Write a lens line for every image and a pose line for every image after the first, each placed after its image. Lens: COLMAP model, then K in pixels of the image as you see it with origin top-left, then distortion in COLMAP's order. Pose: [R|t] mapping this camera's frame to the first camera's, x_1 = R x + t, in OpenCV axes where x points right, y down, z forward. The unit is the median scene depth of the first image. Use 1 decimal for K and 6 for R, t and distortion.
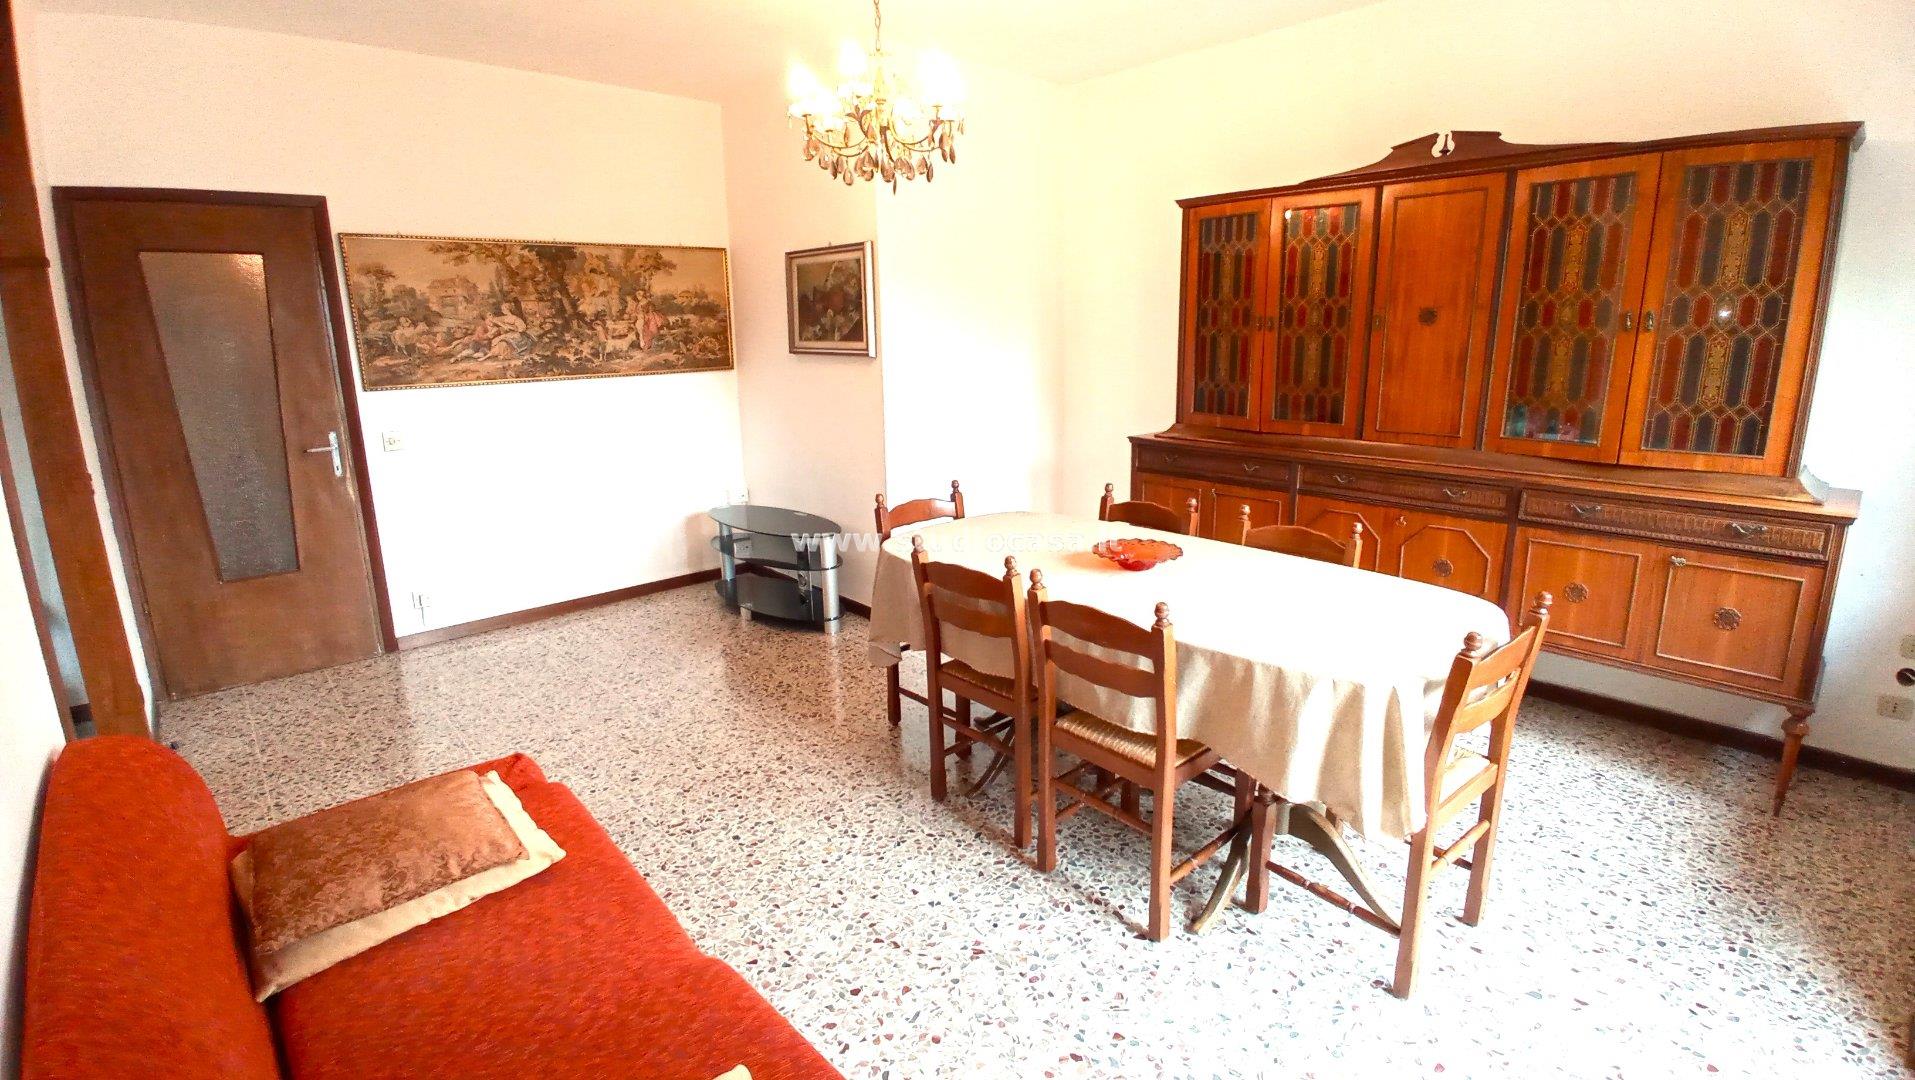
lens RADIAL K [[865.8, 0, 955.3], [0, 865.8, 528.2], [0, 0, 1]] dist [-0.003842, 0.000569]
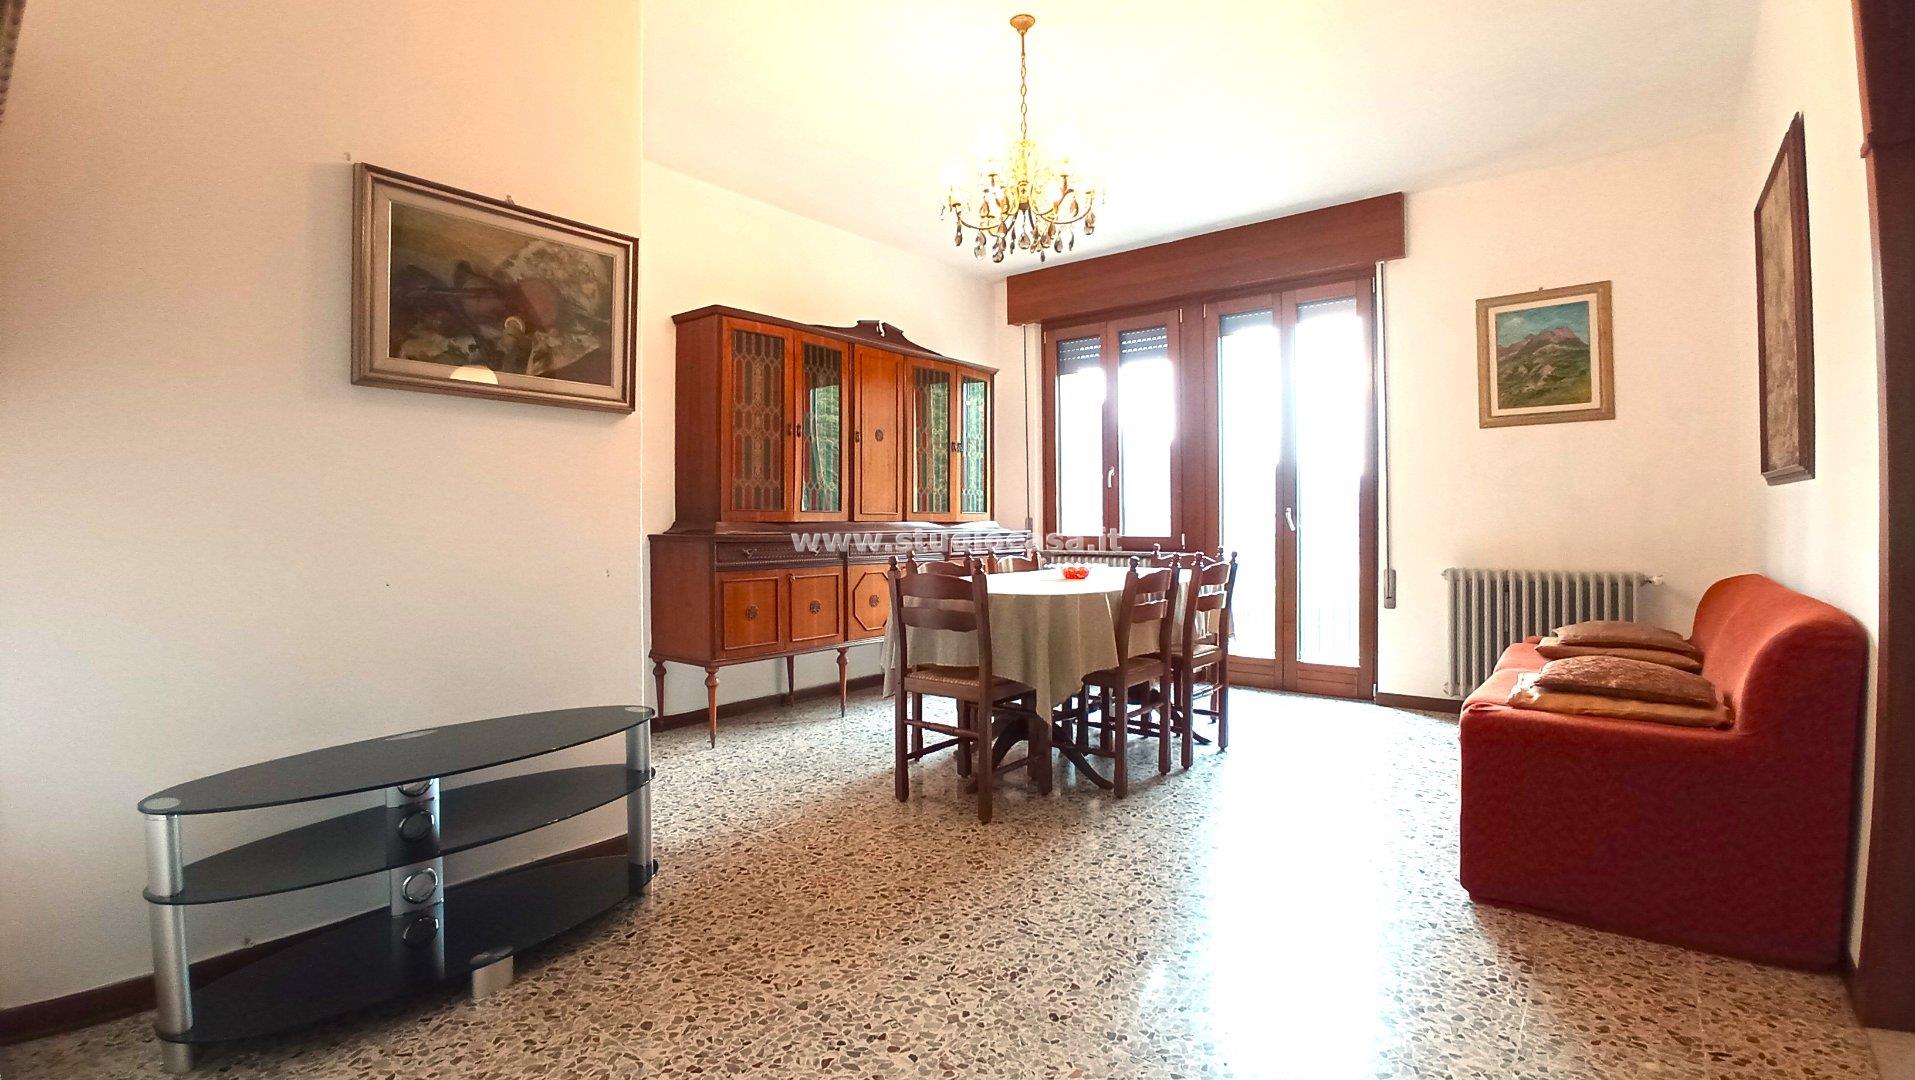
lens RADIAL K [[864.6, 0, 956.2], [0, 864.6, 529.6], [0, 0, 1]] dist [-0.003402, -0.000622]
pose [[-0.164350, -0.011362, 0.986337, -0.738667], [0.210653, 0.976461, 0.046349, -0.091609], [-0.963646, 0.215393, -0.158088, 0.864213]]
